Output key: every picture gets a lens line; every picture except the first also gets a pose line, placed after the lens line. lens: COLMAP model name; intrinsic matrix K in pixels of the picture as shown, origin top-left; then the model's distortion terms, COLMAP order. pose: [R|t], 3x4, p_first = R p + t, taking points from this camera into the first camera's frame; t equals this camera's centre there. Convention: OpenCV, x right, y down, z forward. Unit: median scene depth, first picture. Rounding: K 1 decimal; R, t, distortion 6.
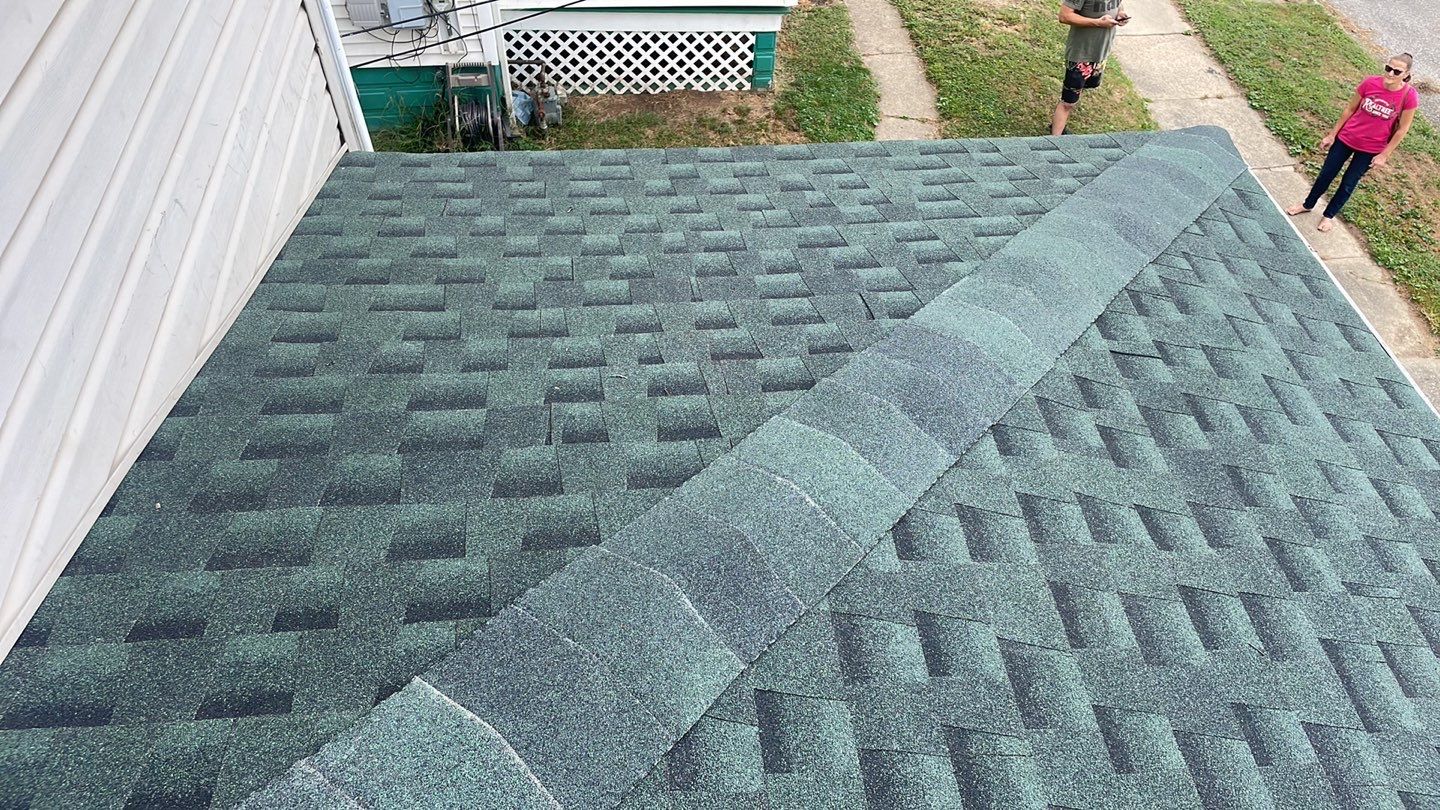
lens RADIAL K [[989.6, 0, 707.0], [0, 989.6, 395.7], [0, 0, 1]] dist [0.048537, -0.066807]
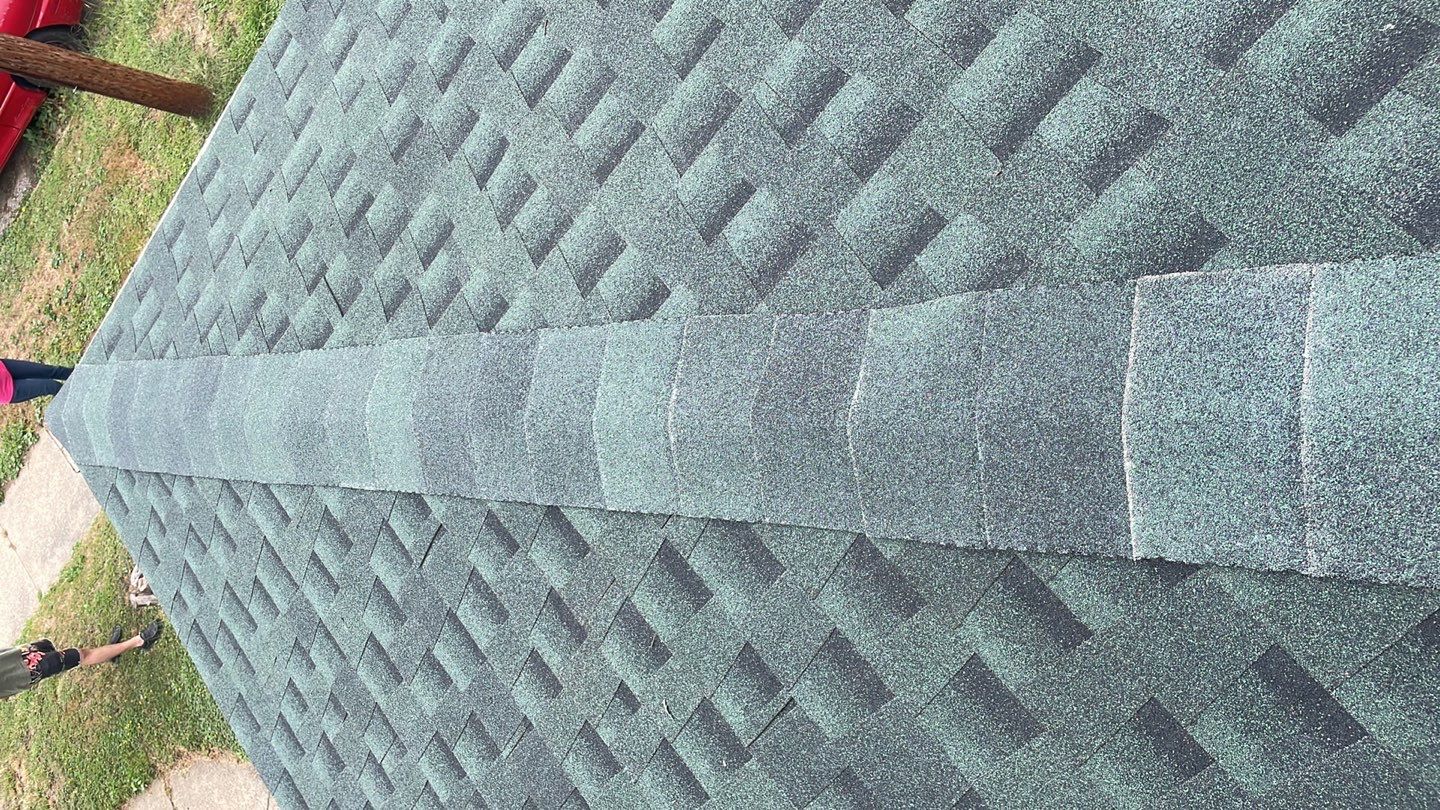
lens RADIAL K [[989.6, 0, 730.6], [0, 989.6, 394.1], [0, 0, 1]] dist [0.048537, -0.066807]
pose [[-0.581489, -0.774792, 0.248131, -0.121228], [0.801085, -0.492100, 0.340735, -0.129839], [-0.141893, 0.396907, 0.906825, 0.143256]]
